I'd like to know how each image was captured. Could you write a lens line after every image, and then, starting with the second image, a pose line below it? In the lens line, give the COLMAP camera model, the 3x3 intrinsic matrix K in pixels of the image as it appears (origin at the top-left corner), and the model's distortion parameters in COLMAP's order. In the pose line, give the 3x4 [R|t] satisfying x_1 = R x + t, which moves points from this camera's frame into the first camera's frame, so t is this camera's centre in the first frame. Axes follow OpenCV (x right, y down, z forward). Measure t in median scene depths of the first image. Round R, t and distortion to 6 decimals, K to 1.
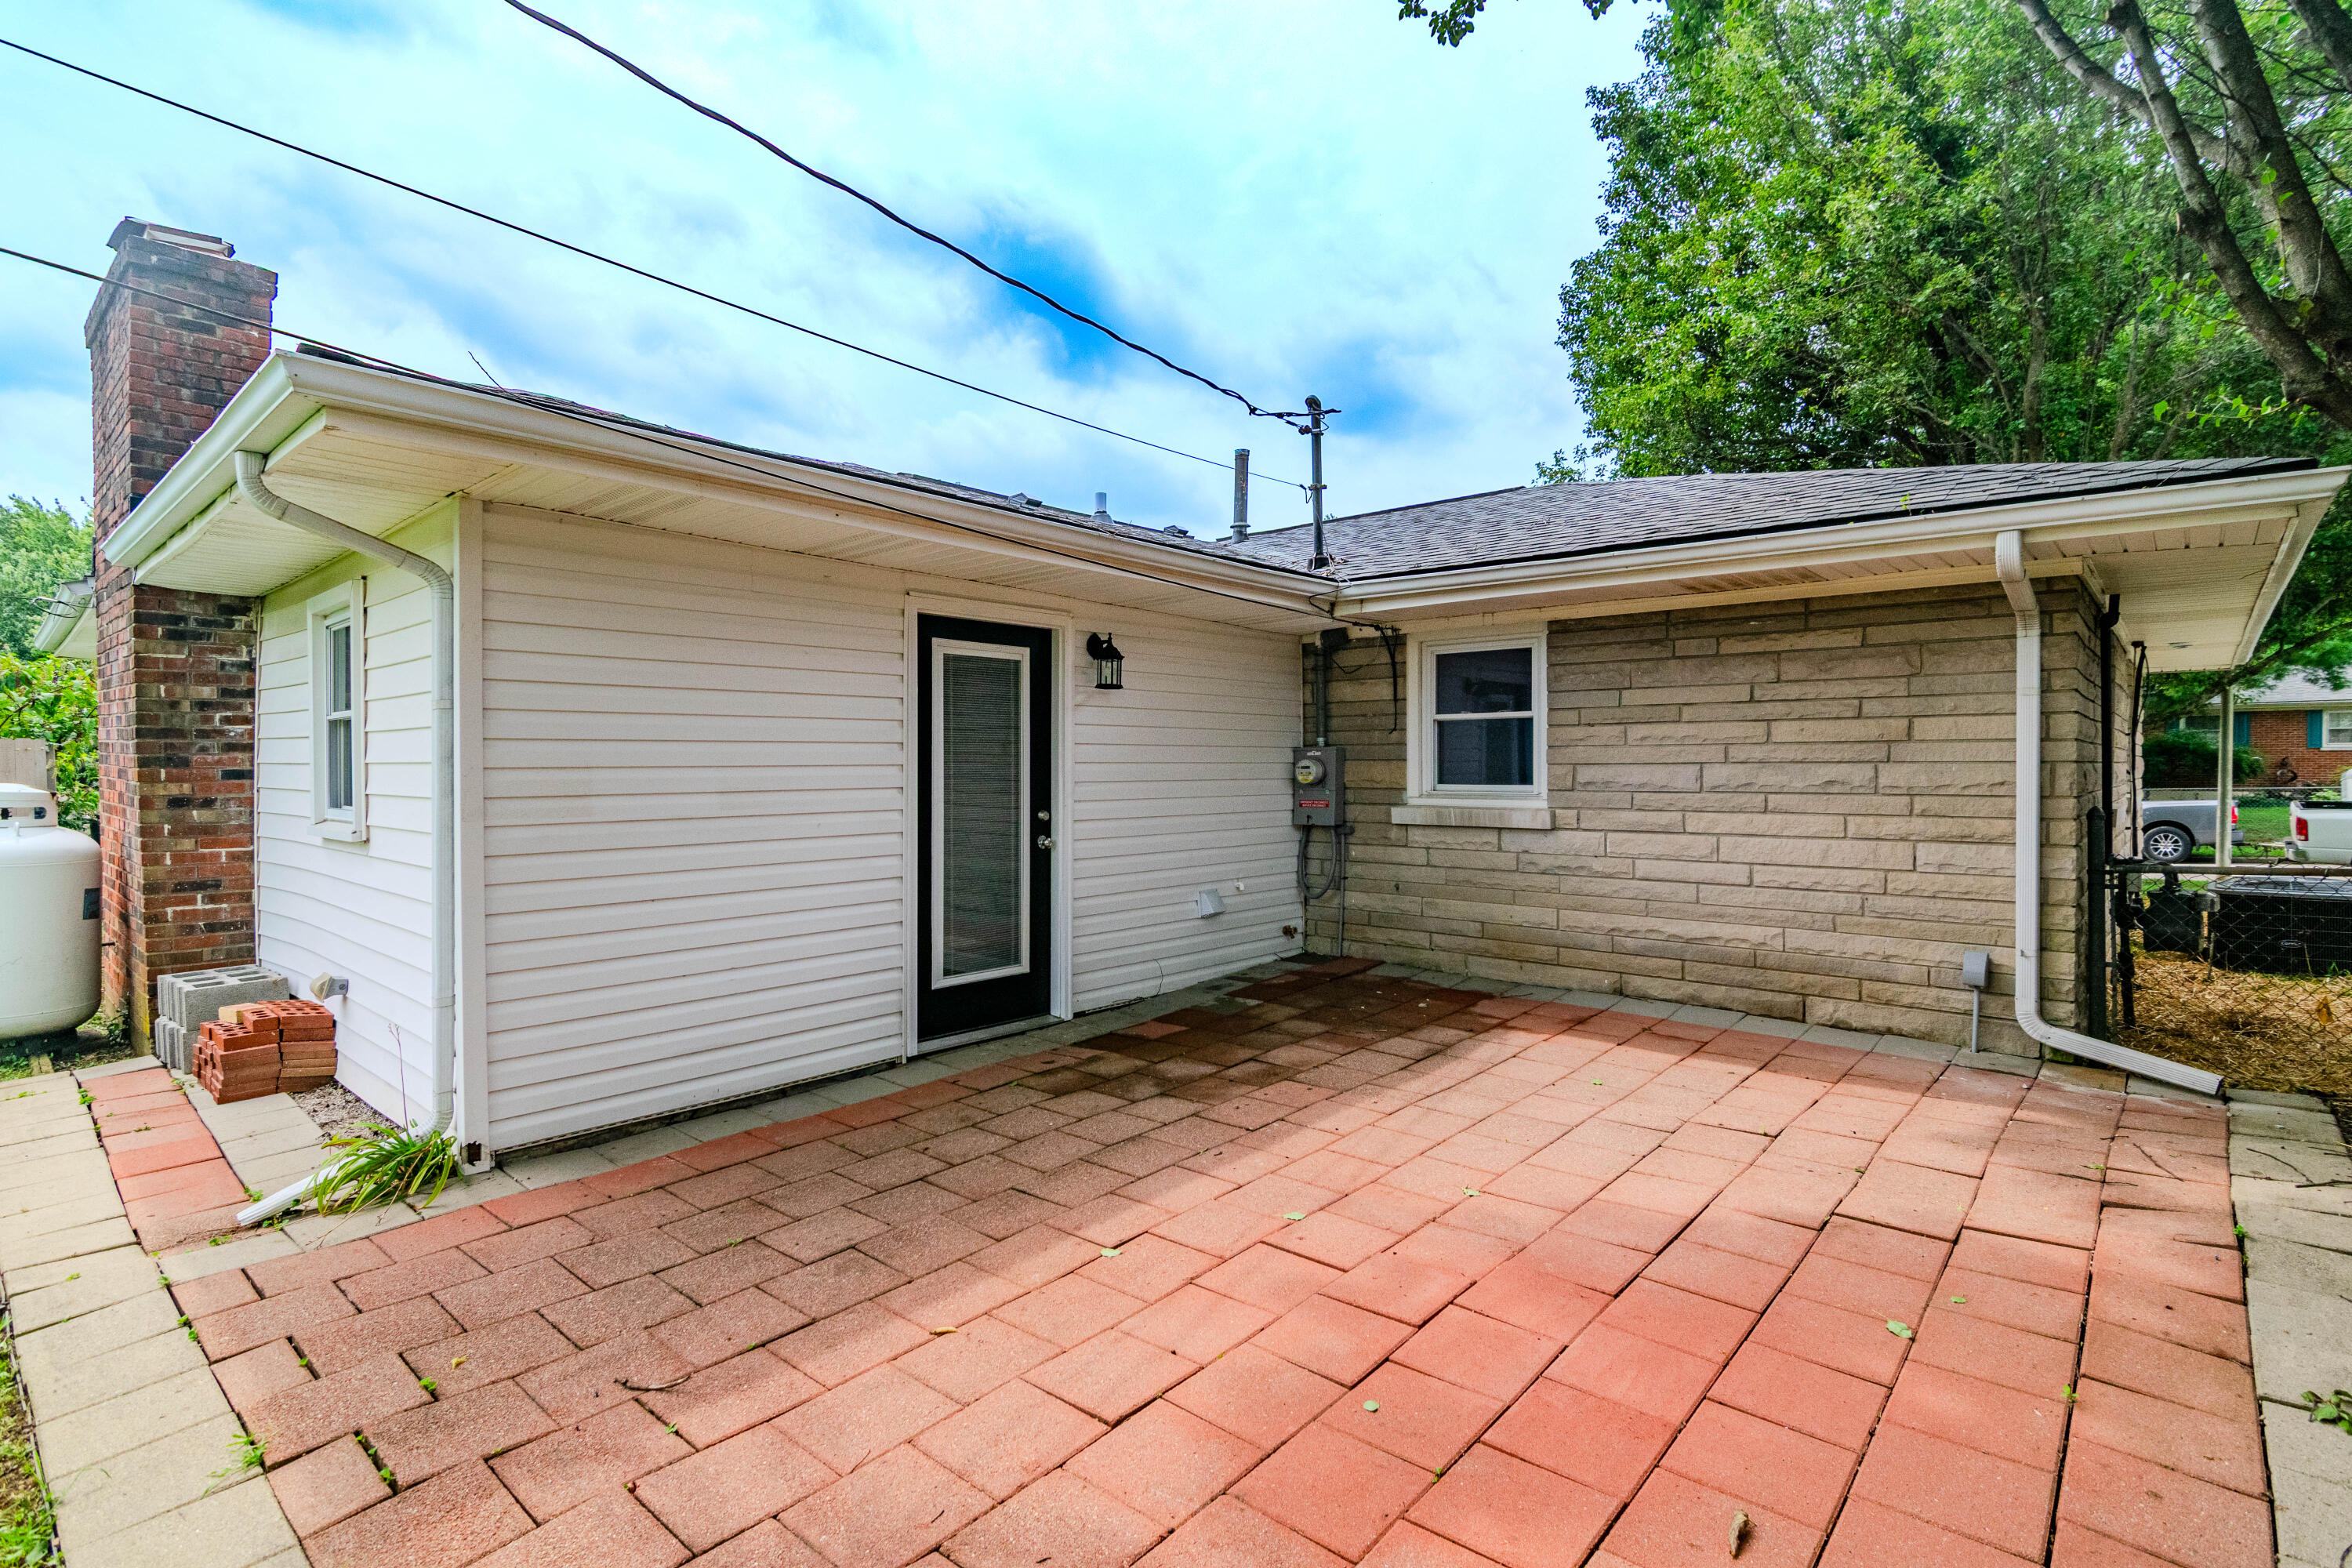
lens RADIAL K [[1166.2, 0, 1120.1], [0, 1166.2, 788.9], [0, 0, 1]] dist [-0.004472, -0.000634]
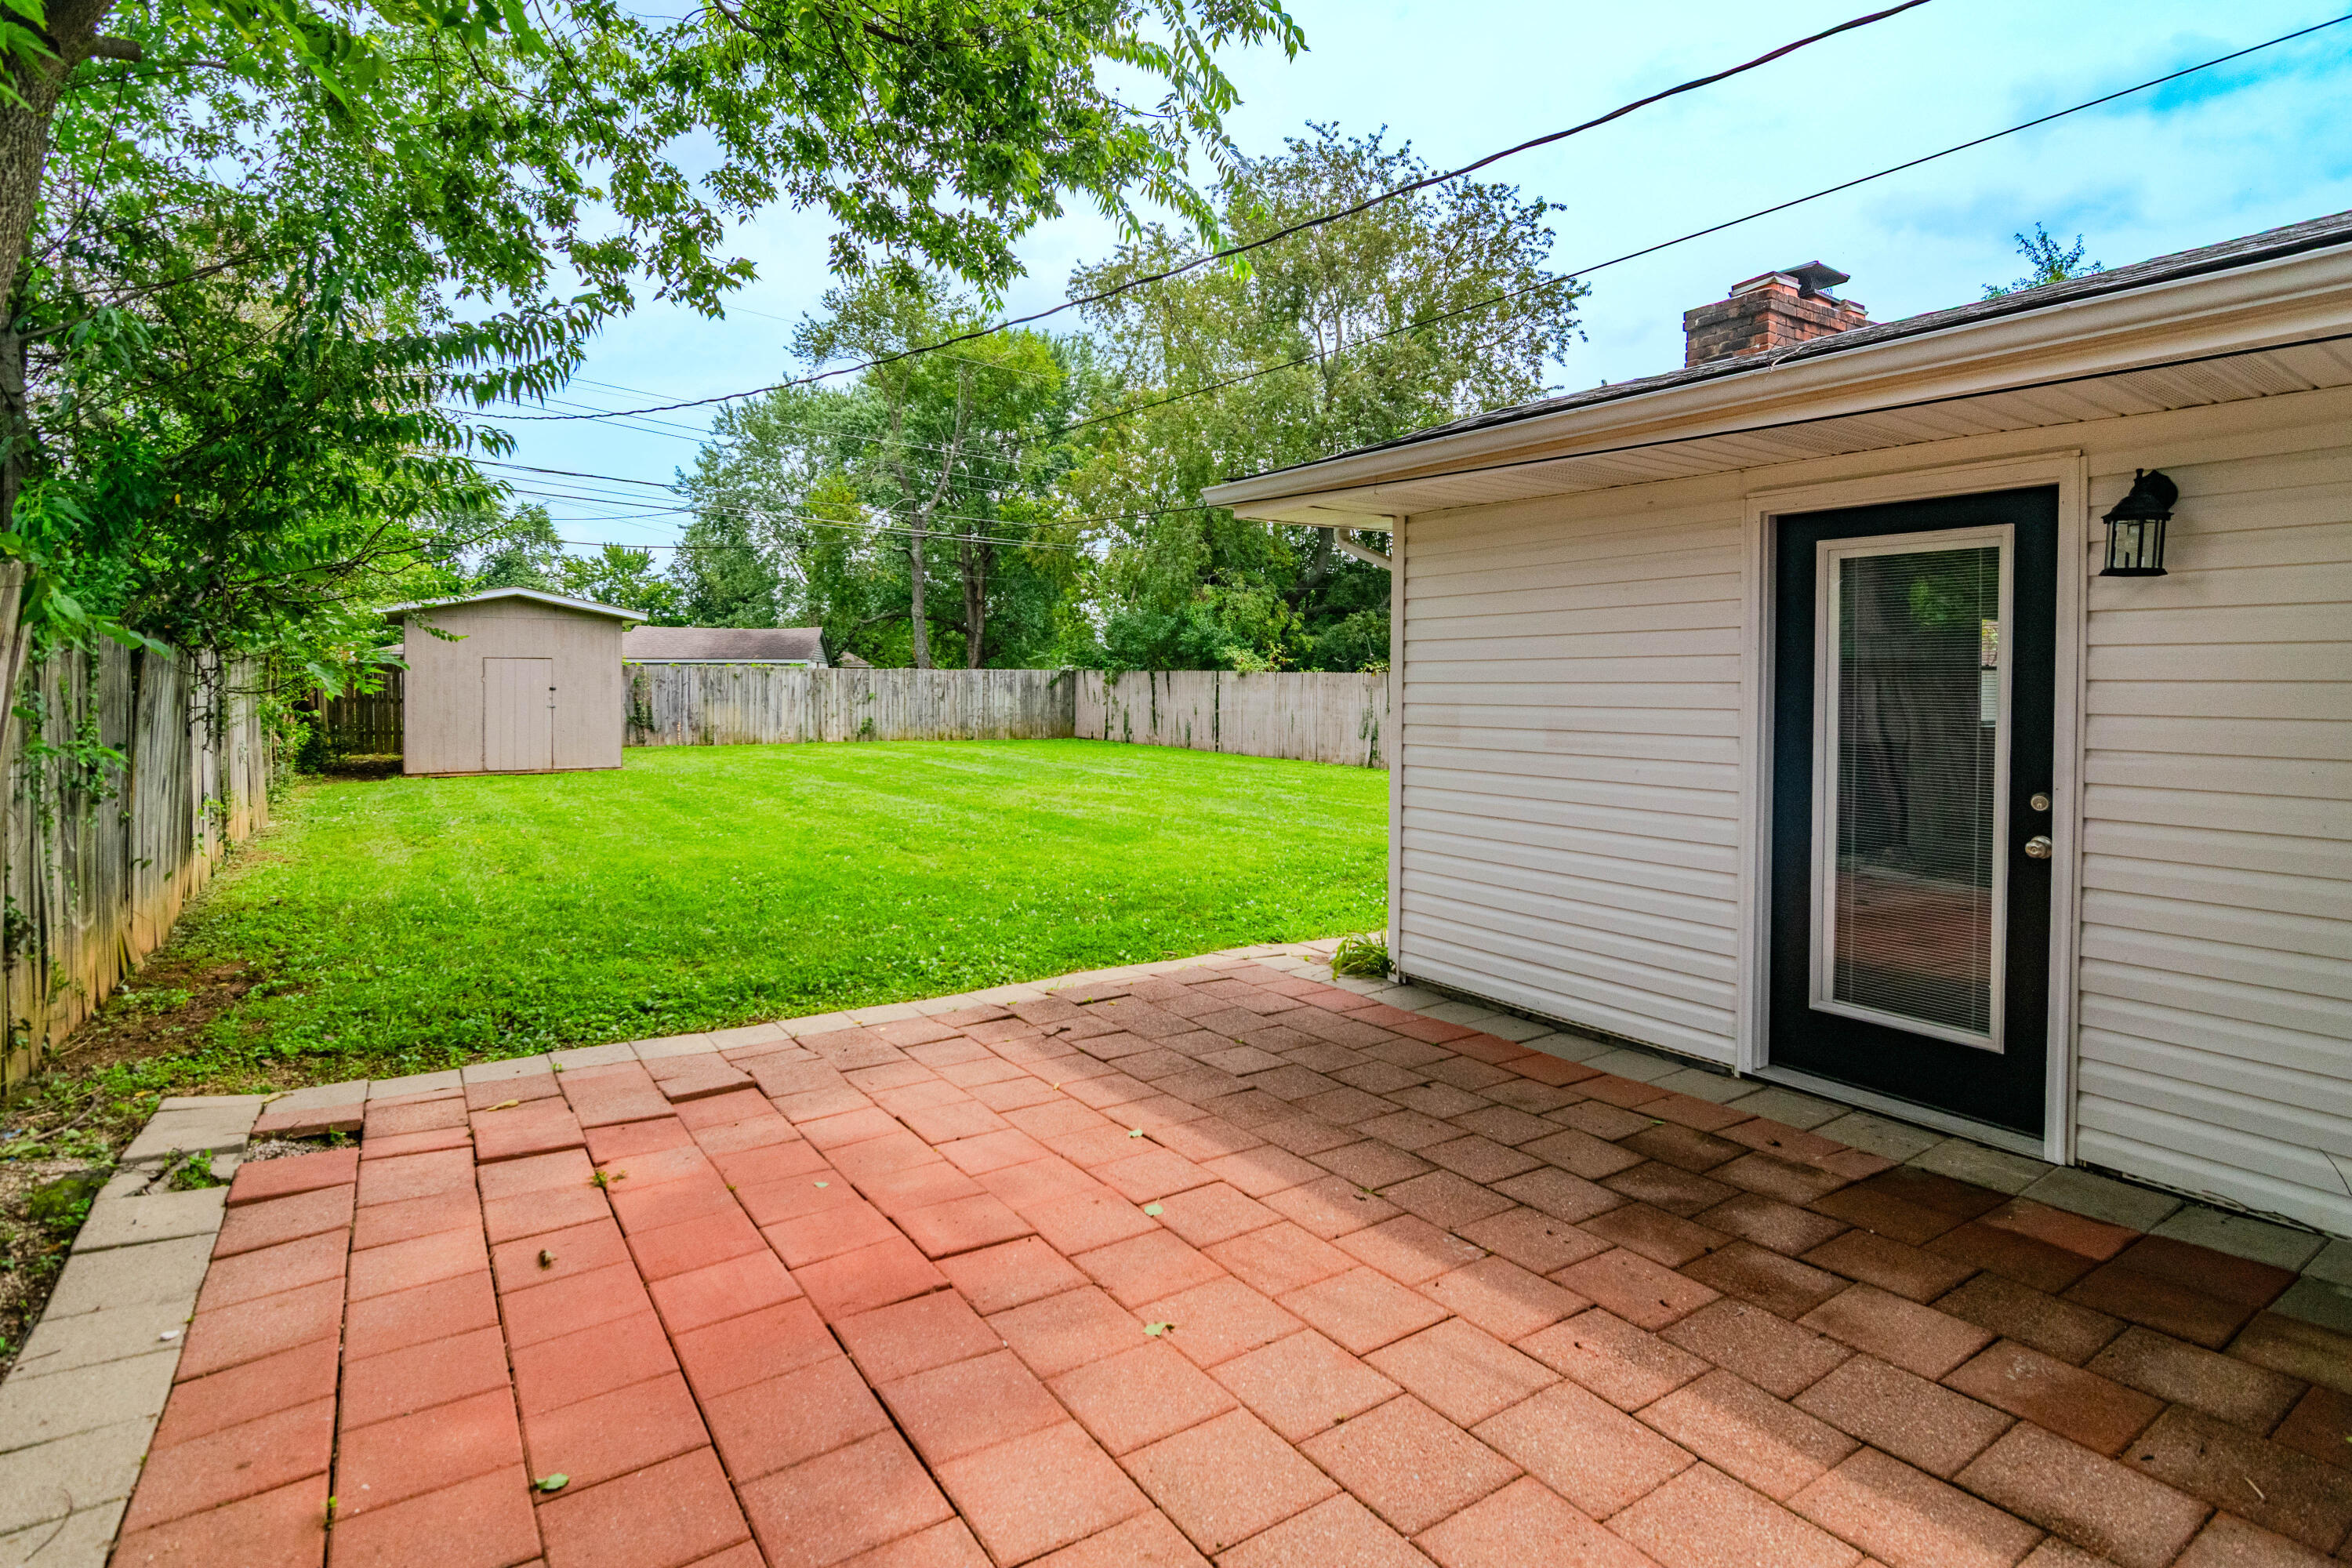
lens RADIAL K [[1166.2, 0, 1223.2], [0, 1166.2, 697.0], [0, 0, 1]] dist [-0.004472, -0.000634]
pose [[-0.210426, 0.017380, -0.977455, 0.767310], [-0.021869, 0.999508, 0.022480, -0.044376], [0.977365, 0.026106, -0.209942, 0.921436]]
